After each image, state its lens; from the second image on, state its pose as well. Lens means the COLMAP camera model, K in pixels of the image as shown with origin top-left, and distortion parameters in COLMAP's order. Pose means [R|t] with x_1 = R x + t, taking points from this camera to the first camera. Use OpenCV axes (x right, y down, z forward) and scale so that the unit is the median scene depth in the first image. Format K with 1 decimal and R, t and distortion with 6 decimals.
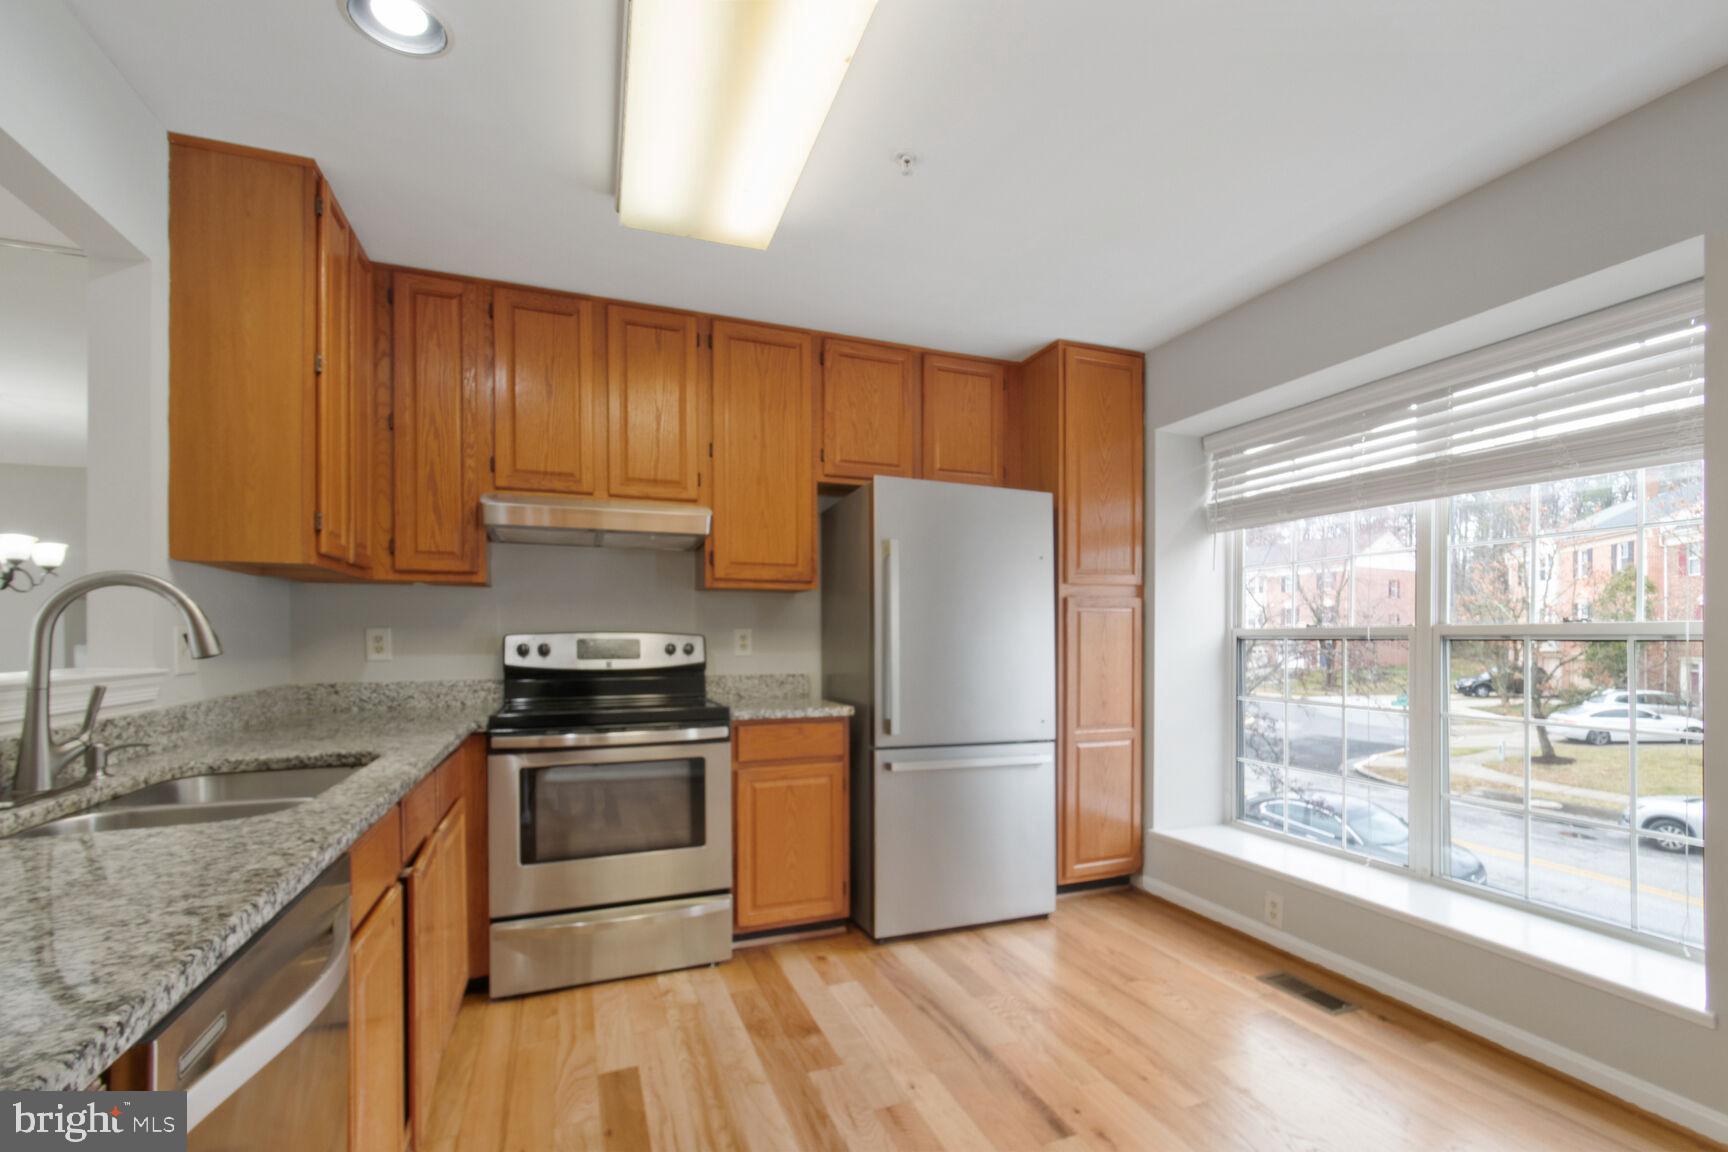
lens RADIAL K [[781.5, 0, 888.3], [0, 781.5, 637.9], [0, 0, 1]] dist [-0.001878, 0.001406]
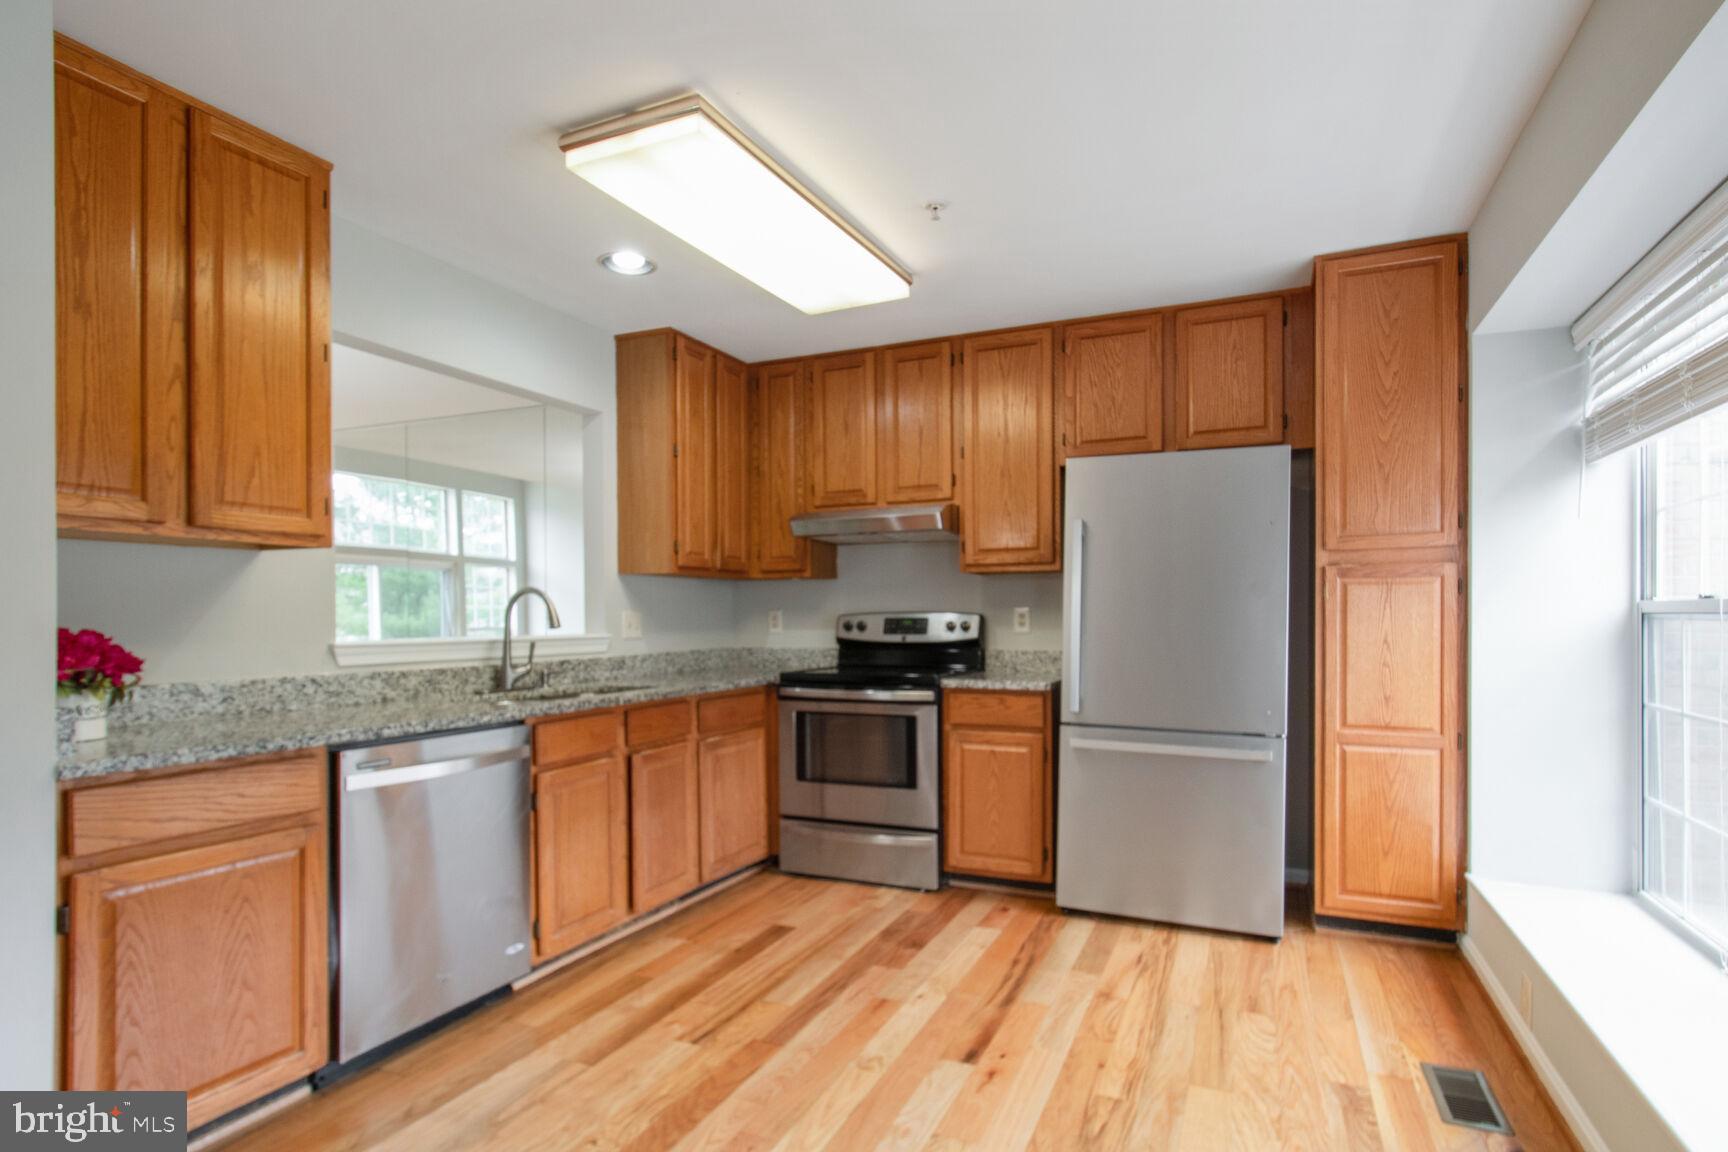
lens RADIAL K [[866.1, 0, 883.0], [0, 866.1, 617.1], [0, 0, 1]] dist [0.006947, -0.000436]
pose [[0.697564, -0.000982, -0.716522, 0.648483], [0.003765, 0.999990, 0.002295, -0.003248], [0.716513, -0.004298, 0.697560, 0.030442]]
